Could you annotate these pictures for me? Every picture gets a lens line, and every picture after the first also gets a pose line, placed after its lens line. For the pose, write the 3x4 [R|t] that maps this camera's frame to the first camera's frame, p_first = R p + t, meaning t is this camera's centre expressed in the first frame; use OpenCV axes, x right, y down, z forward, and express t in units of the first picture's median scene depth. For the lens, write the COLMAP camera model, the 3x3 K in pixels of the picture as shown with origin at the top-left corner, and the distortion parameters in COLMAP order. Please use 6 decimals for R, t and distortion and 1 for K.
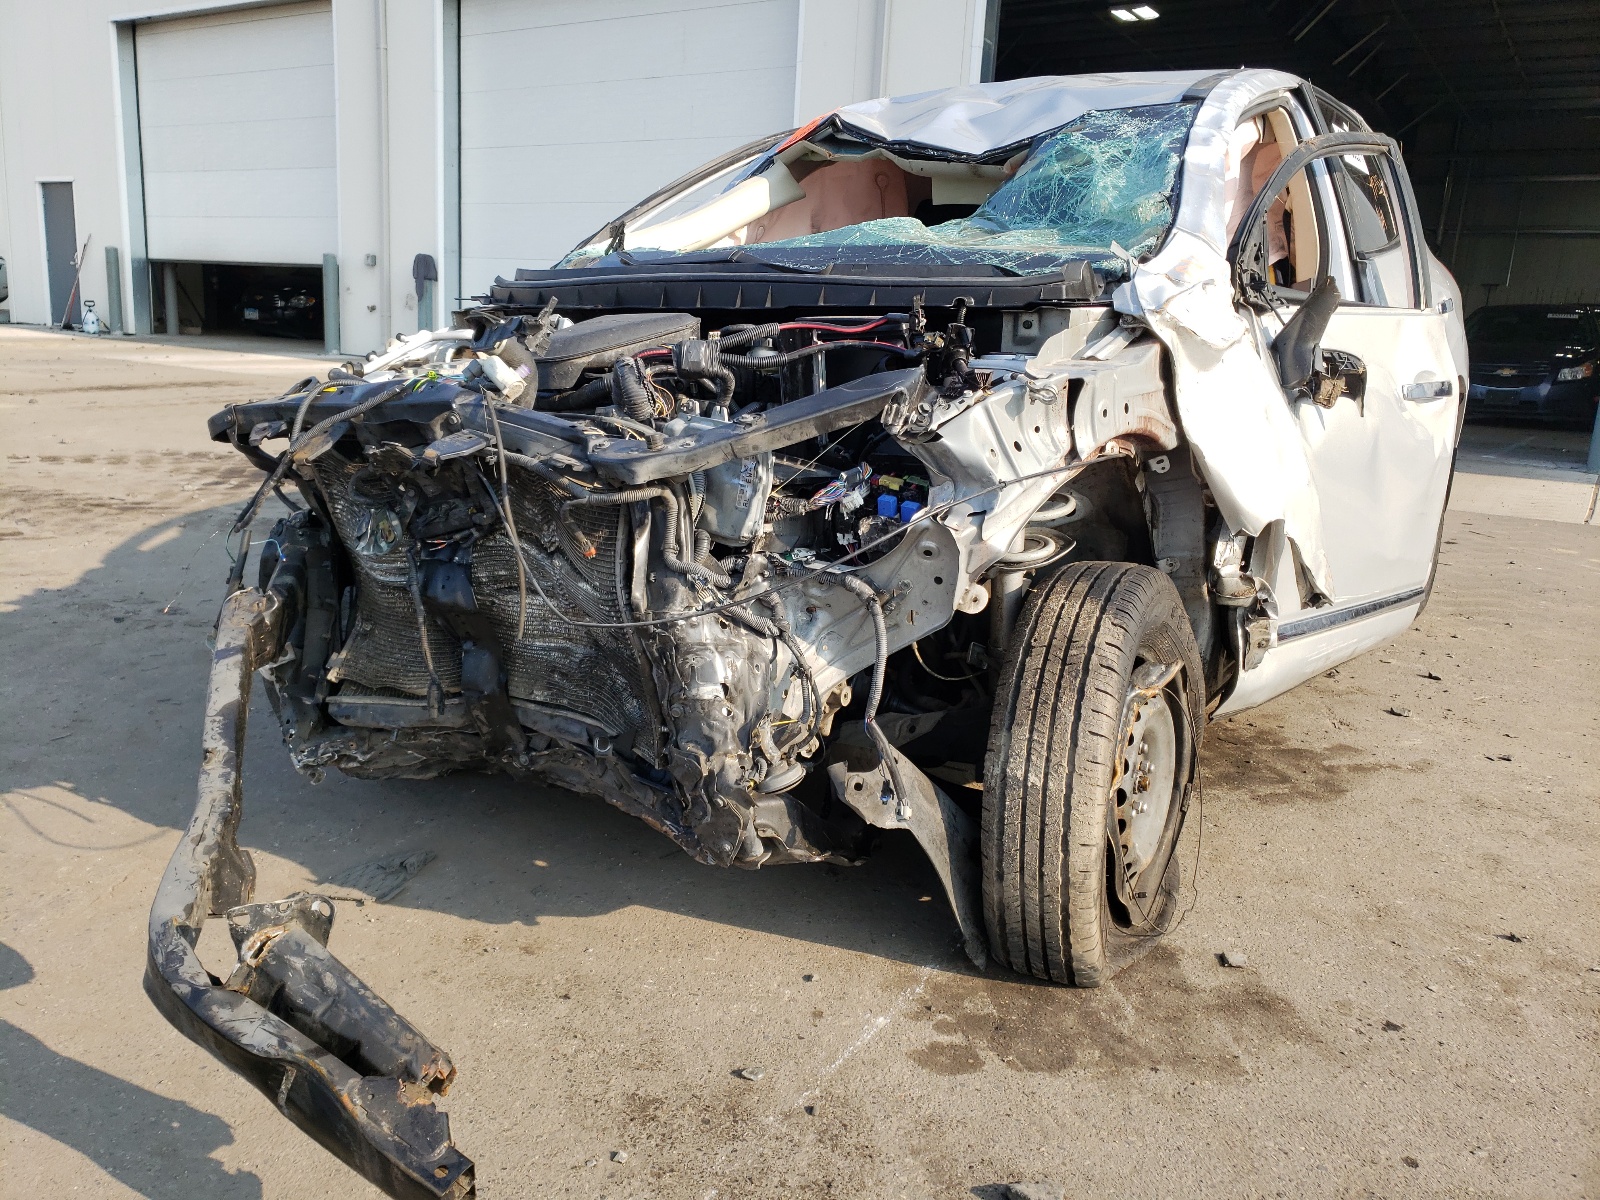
lens RADIAL K [[1229.7, 0, 798.9], [0, 1229.7, 605.3], [0, 0, 1]] dist [0.011351, 0.005122]
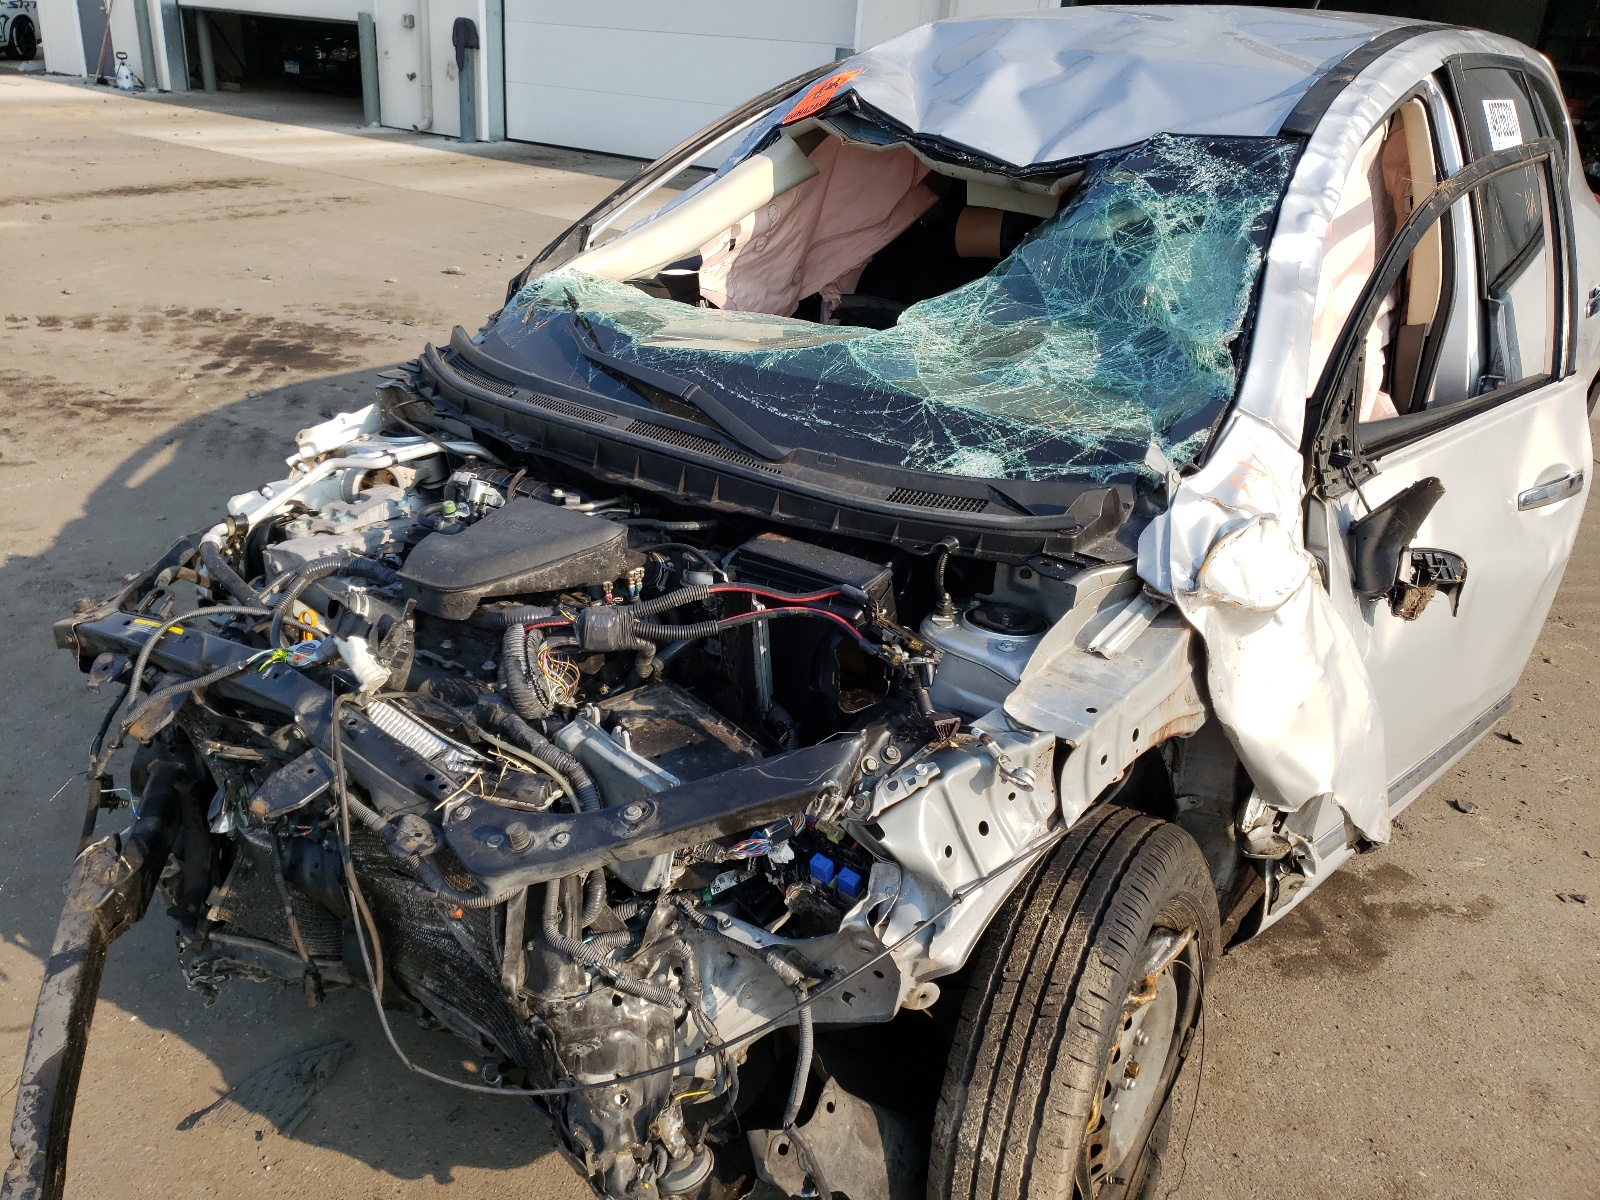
lens RADIAL K [[1229.7, 0, 794.4], [0, 1229.7, 596.0], [0, 0, 1]] dist [0.011351, 0.005122]
pose [[0.997471, 0.042057, -0.057289, 0.075999], [-0.029744, 0.979152, 0.200940, -0.341815], [0.064546, -0.198728, 0.977927, 0.196545]]
